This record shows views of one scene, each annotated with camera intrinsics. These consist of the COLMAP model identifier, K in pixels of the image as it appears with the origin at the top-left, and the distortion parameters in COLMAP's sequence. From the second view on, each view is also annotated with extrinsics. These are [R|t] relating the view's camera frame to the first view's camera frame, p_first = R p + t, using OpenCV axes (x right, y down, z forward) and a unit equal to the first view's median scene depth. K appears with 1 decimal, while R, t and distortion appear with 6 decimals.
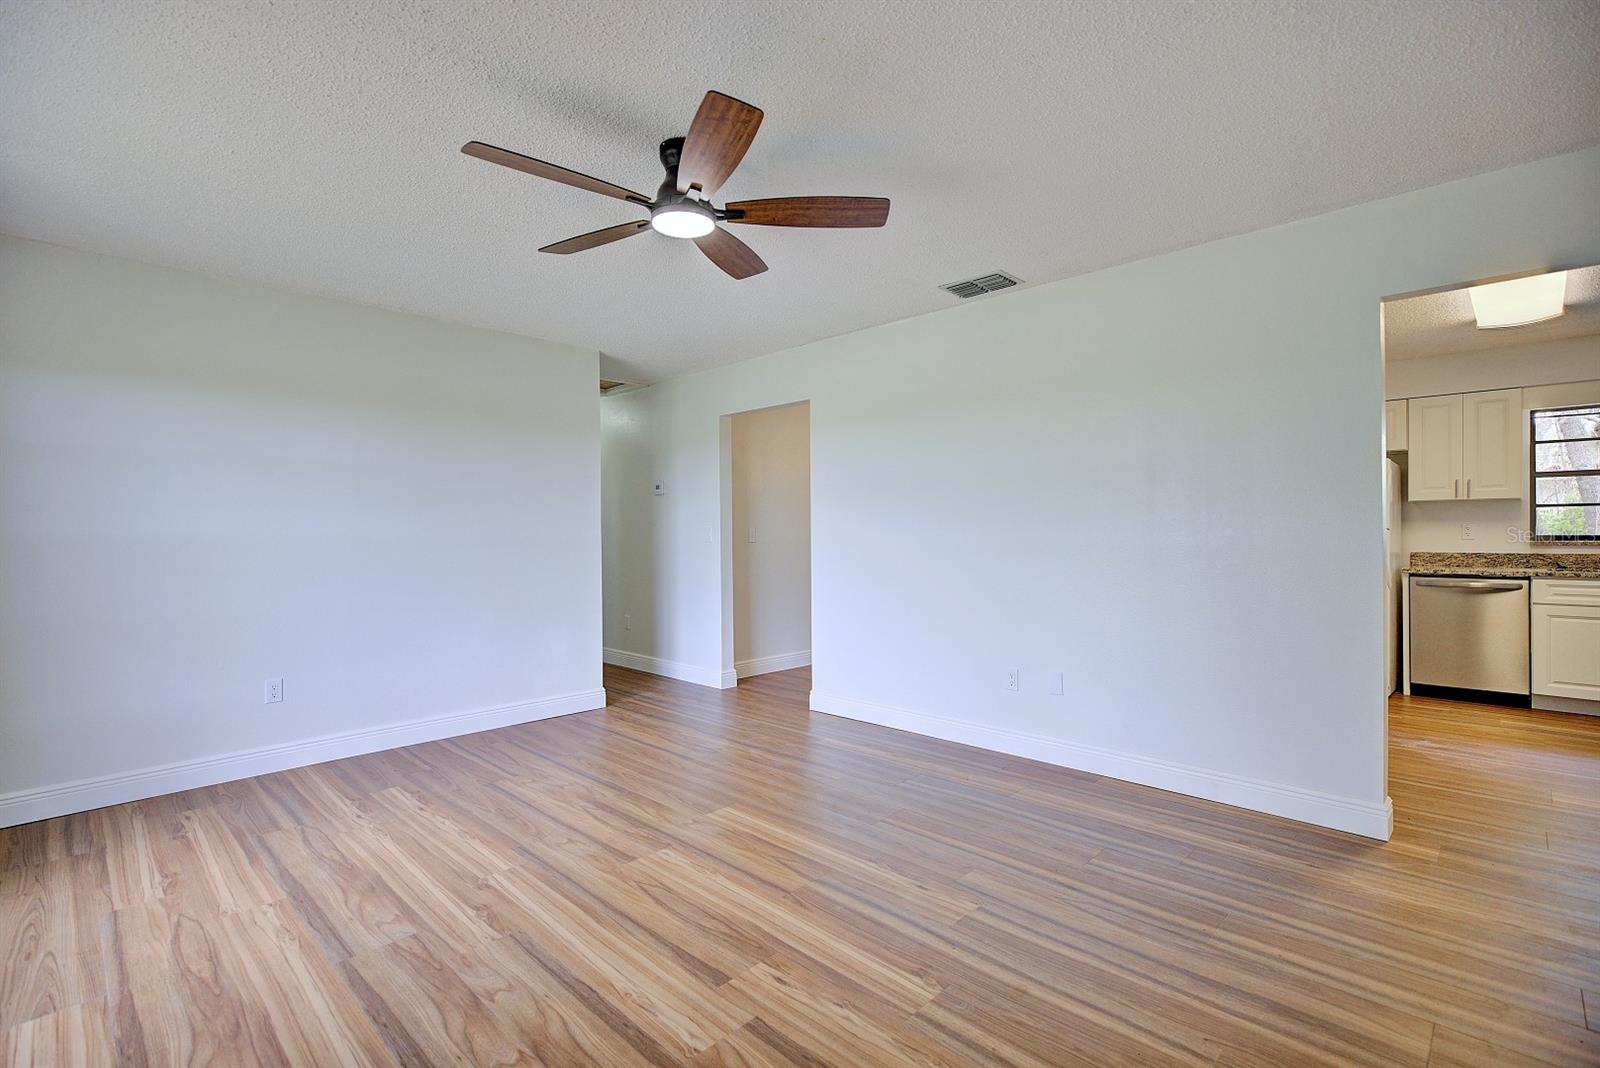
lens RADIAL K [[749.9, 0, 802.8], [0, 749.9, 532.2], [0, 0, 1]] dist [-0.004219, 0.000026]
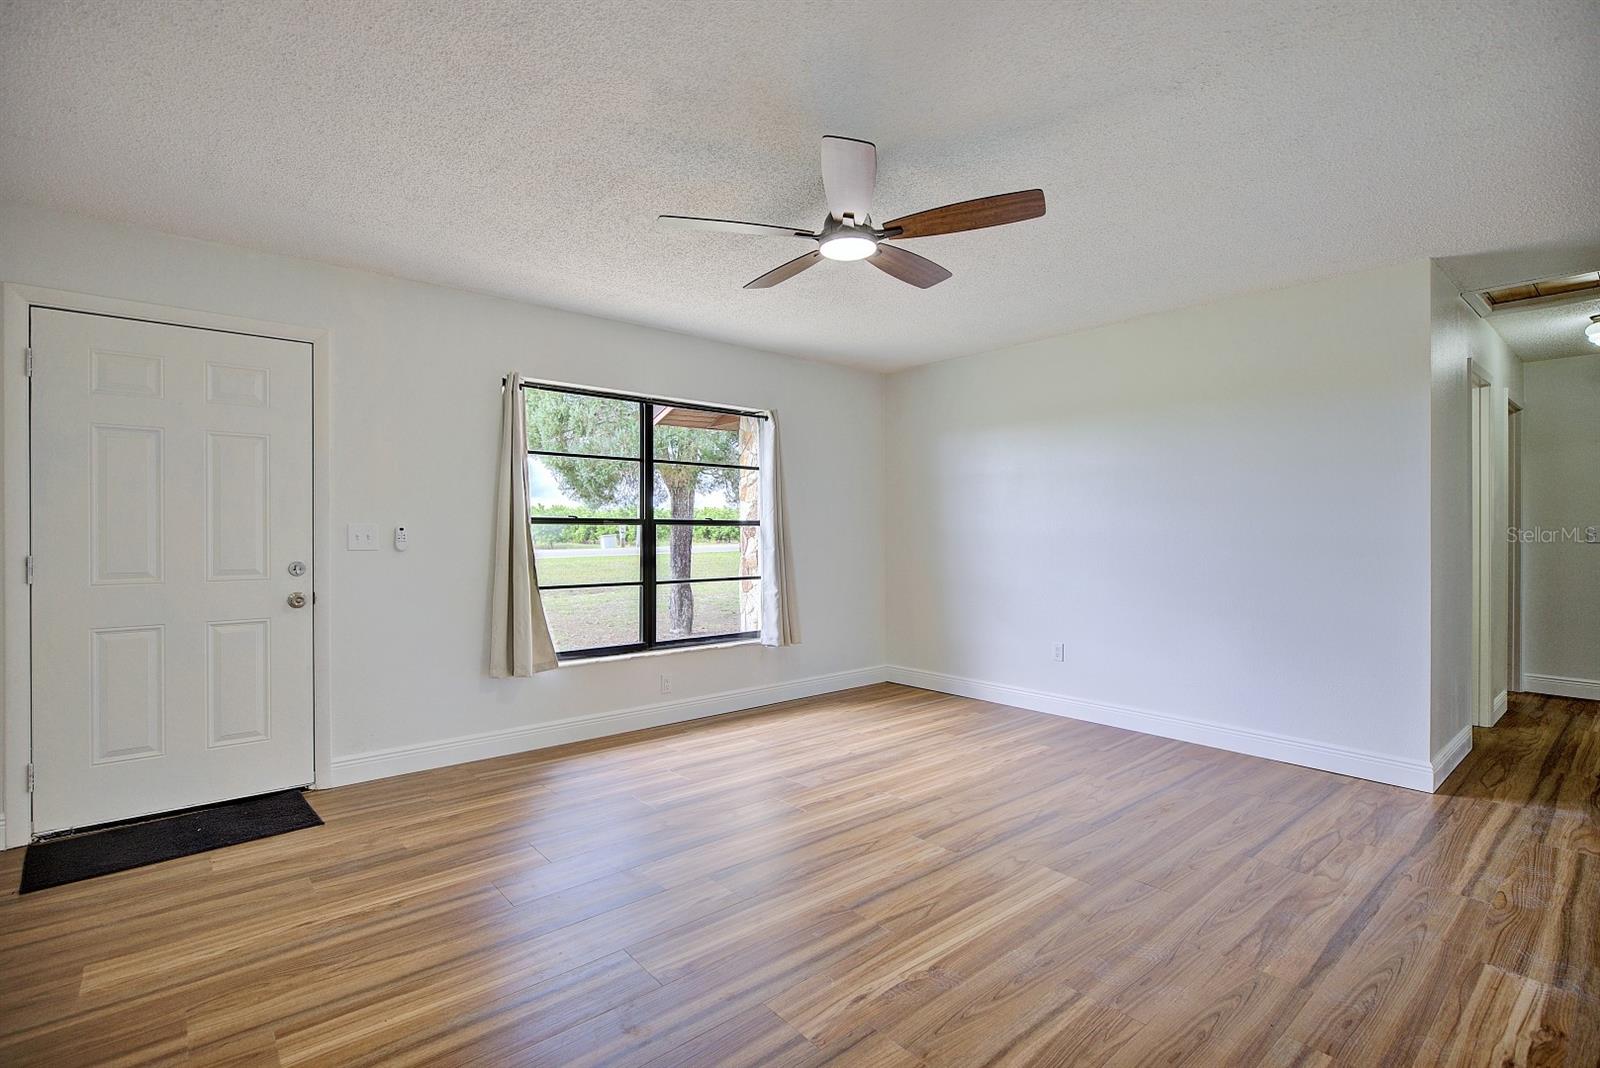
lens RADIAL K [[749.9, 0, 803.7], [0, 749.9, 534.6], [0, 0, 1]] dist [-0.004219, 0.000026]
pose [[-0.105670, 0.014682, -0.994293, 3.219046], [0.000741, 0.999892, 0.014686, -0.070079], [0.994401, 0.000815, -0.105670, 3.521445]]
